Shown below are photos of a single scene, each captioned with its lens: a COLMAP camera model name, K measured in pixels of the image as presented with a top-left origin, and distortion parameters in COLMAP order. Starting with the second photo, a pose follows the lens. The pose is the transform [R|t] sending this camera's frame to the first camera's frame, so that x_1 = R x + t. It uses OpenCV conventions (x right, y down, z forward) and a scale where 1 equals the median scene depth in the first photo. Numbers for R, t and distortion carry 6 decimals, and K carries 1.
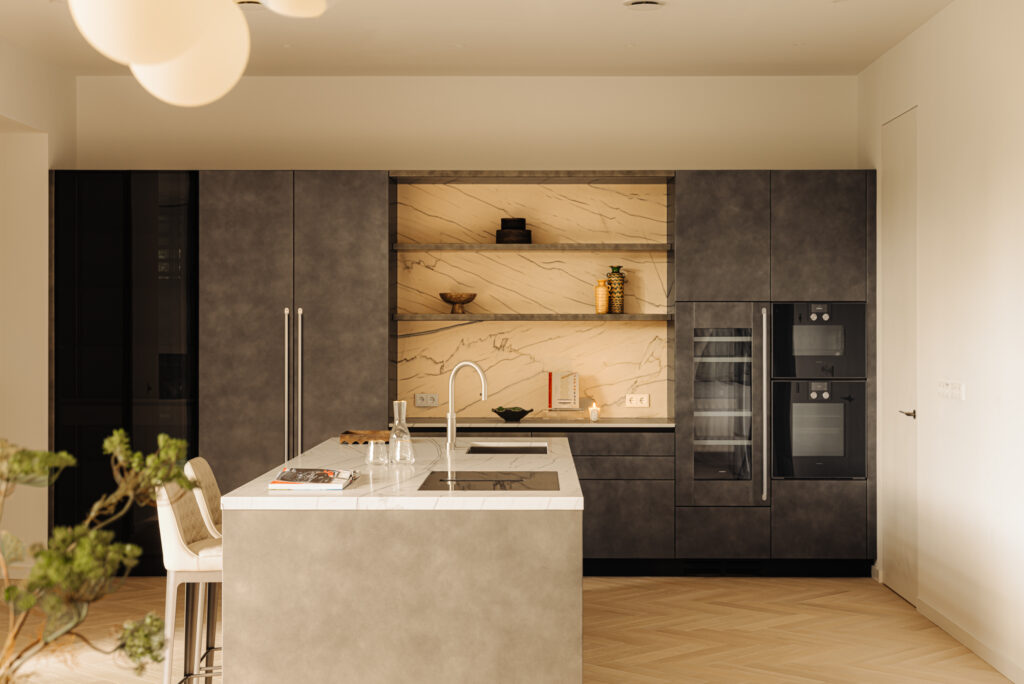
lens RADIAL K [[1725.4, 0, 512.6], [0, 1725.4, 341.6], [0, 0, 1]] dist [0.060198, 0.000000]
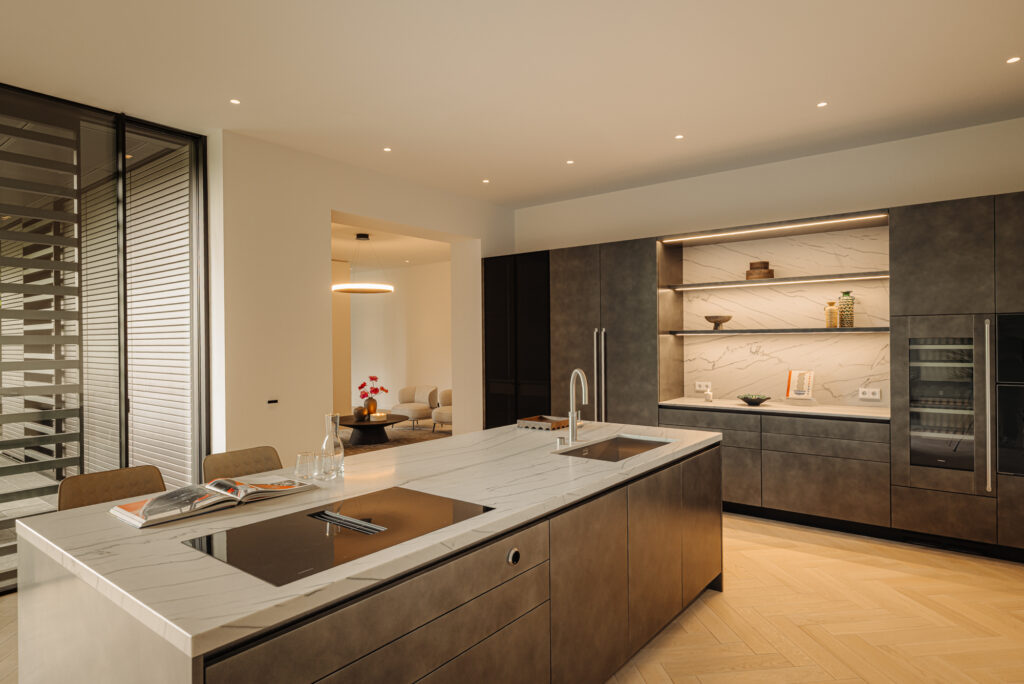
lens RADIAL K [[558.4, 0, 508.2], [0, 558.4, 342.5], [0, 0, 1]] dist [-0.001084, 0.000956]
pose [[0.763966, -0.004927, -0.645237, 0.142109], [0.004038, 0.999988, -0.002855, -0.004652], [0.645243, -0.000424, 0.763977, 0.525848]]
